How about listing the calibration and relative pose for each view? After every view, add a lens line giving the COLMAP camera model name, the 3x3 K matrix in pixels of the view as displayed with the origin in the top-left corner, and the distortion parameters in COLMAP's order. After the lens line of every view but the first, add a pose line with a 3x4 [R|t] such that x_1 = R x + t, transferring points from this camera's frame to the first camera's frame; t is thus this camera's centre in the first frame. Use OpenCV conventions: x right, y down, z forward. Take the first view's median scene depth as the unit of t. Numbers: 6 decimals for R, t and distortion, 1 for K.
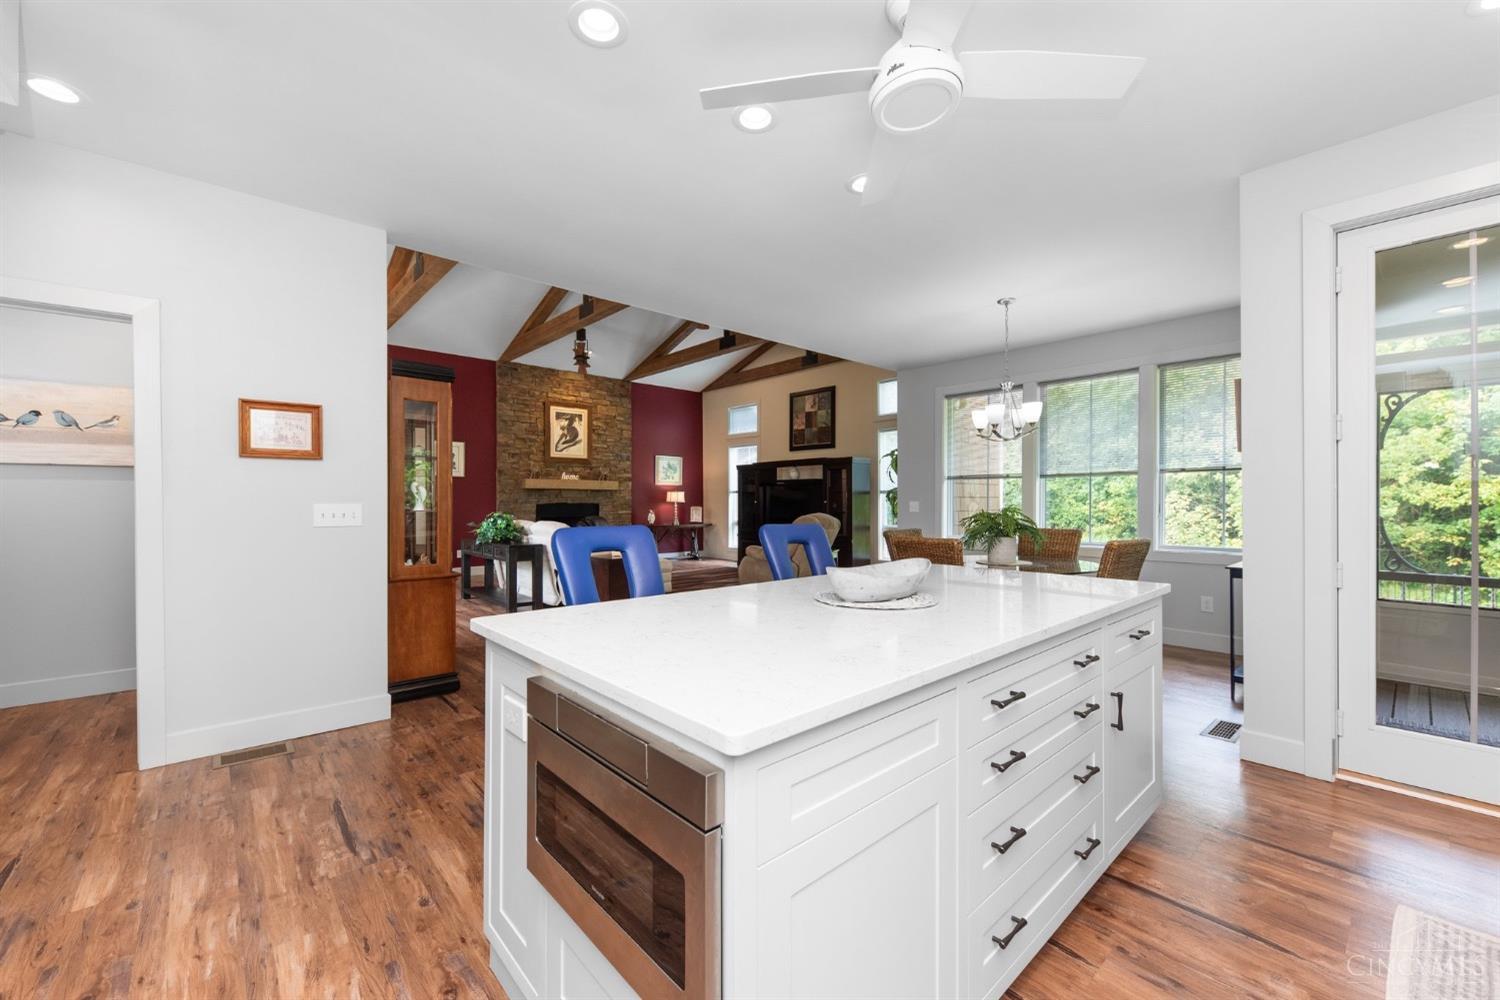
lens RADIAL K [[595.3, 0, 744.8], [0, 595.3, 506.9], [0, 0, 1]] dist [0.009217, -0.006120]
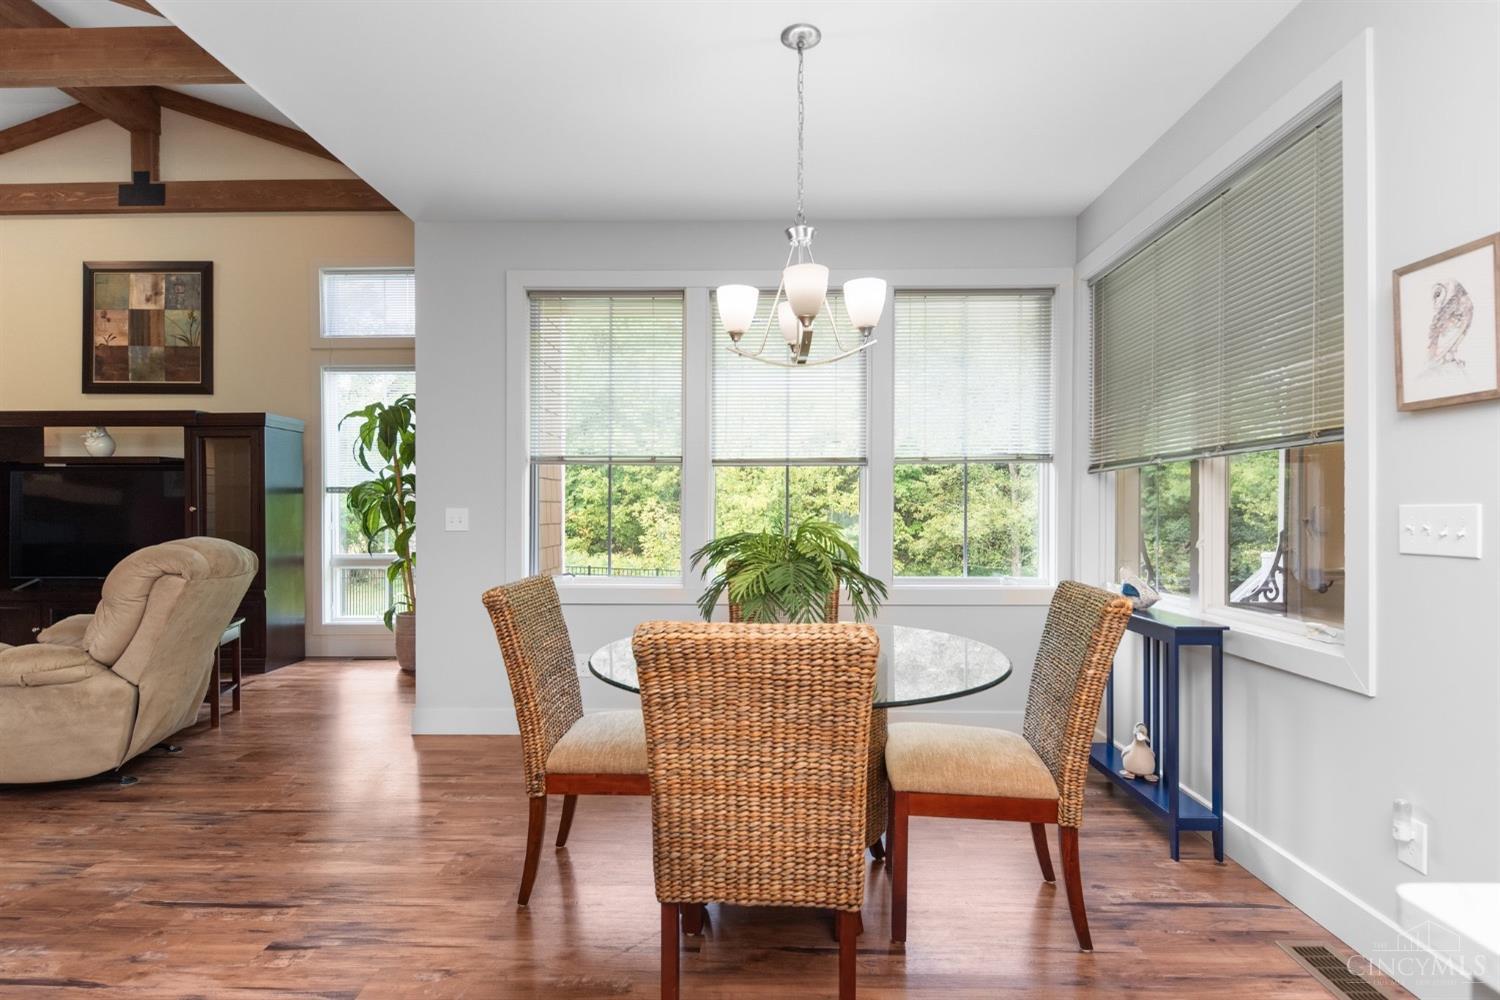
lens RADIAL K [[746.2, 0, 751.7], [0, 746.2, 512.8], [0, 0, 1]] dist [-0.000913, -0.000996]
pose [[0.680812, -0.001984, 0.732456, 0.009681], [0.005229, 0.999984, -0.002152, -0.001956], [-0.732440, 0.005295, 0.680811, 0.289929]]
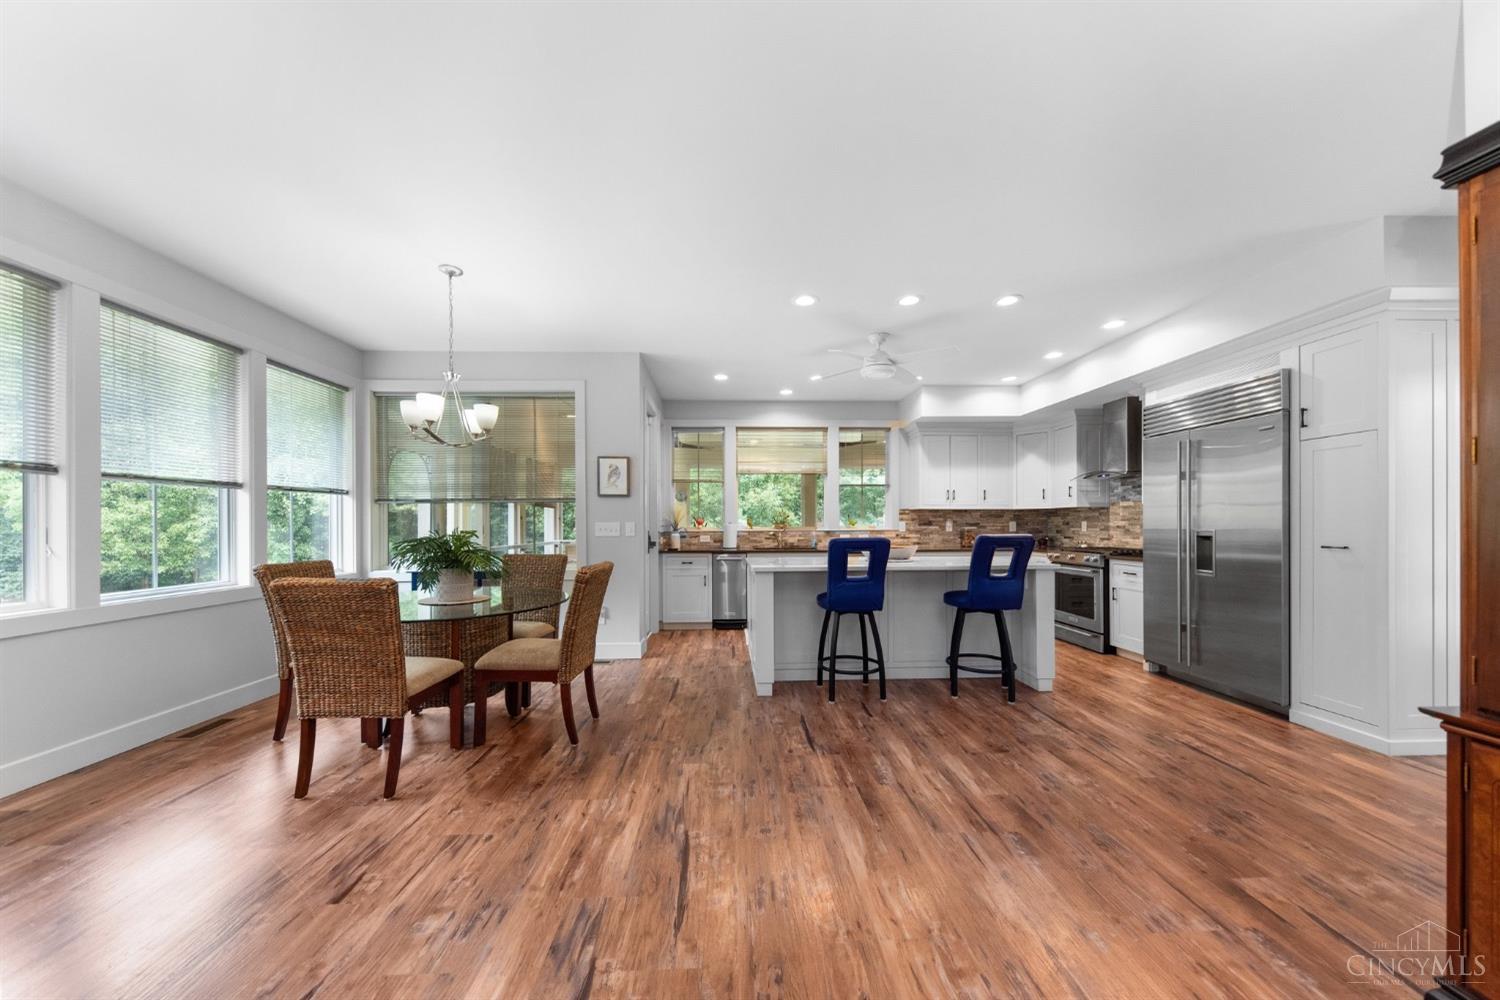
lens RADIAL K [[520.7, 0, 747.4], [0, 520.7, 522.0], [0, 0, 1]] dist [0.000104, -0.000105]
pose [[-0.776096, 0.005933, 0.630587, -0.133099], [0.007125, 0.999974, -0.000638, -0.003073], [-0.630575, 0.003998, -0.776118, 0.565809]]
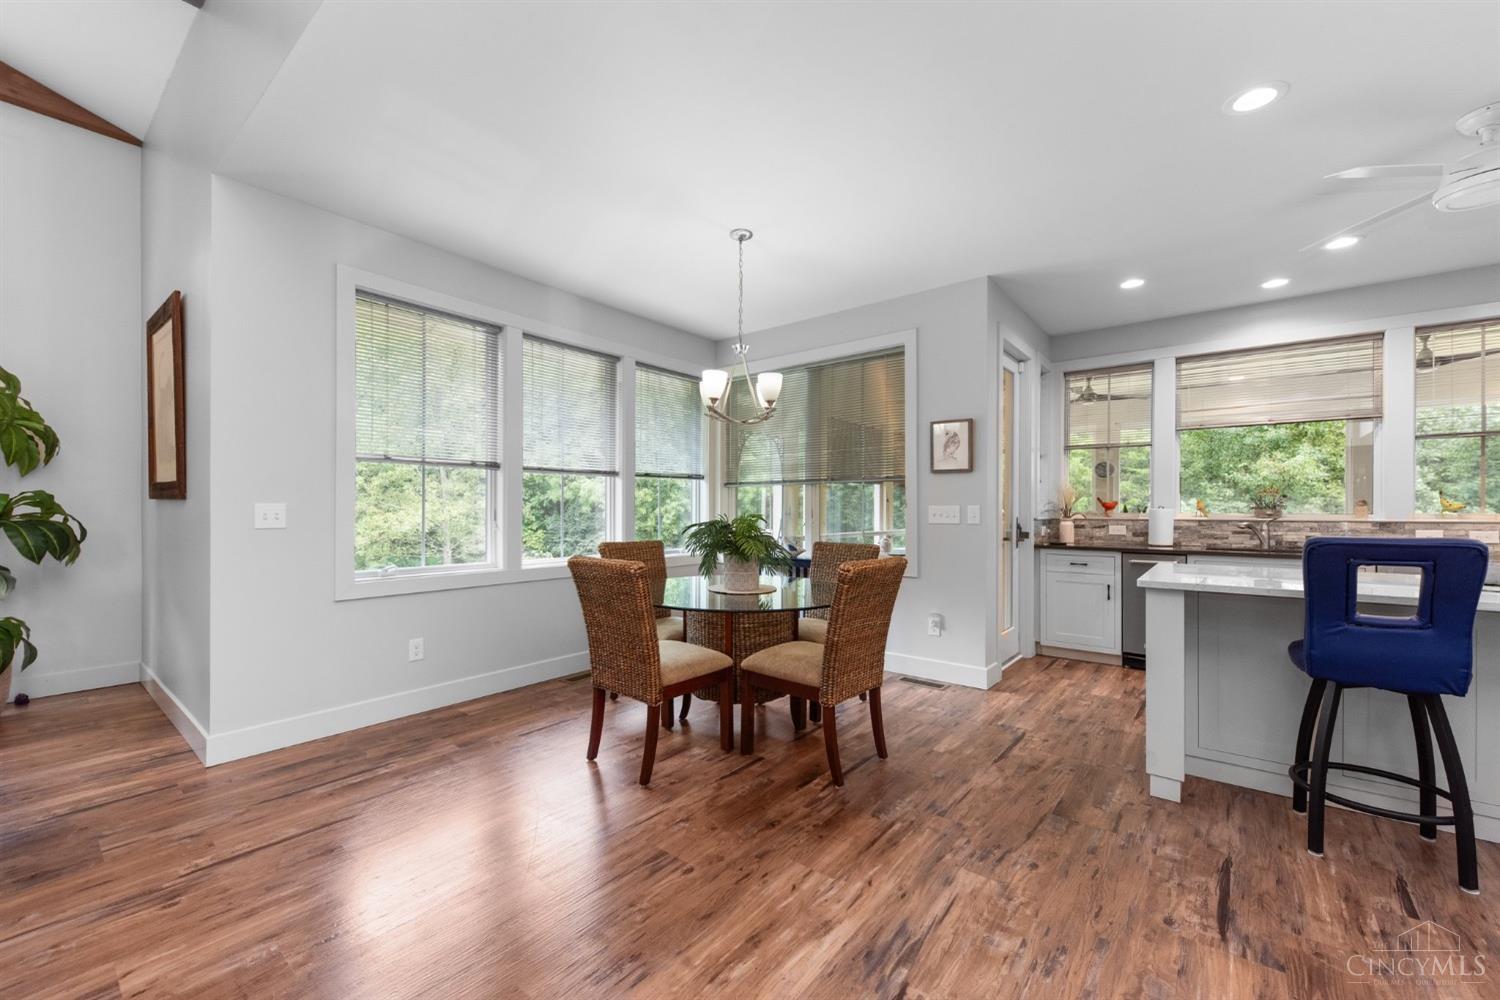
lens RADIAL K [[595.3, 0, 744.8], [0, 595.3, 506.9], [0, 0, 1]] dist [0.009217, -0.006120]
pose [[-0.164980, 0.003905, 0.986289, -0.127806], [0.004333, 0.999985, -0.003234, -0.002269], [-0.986287, 0.003740, -0.164995, 0.489836]]
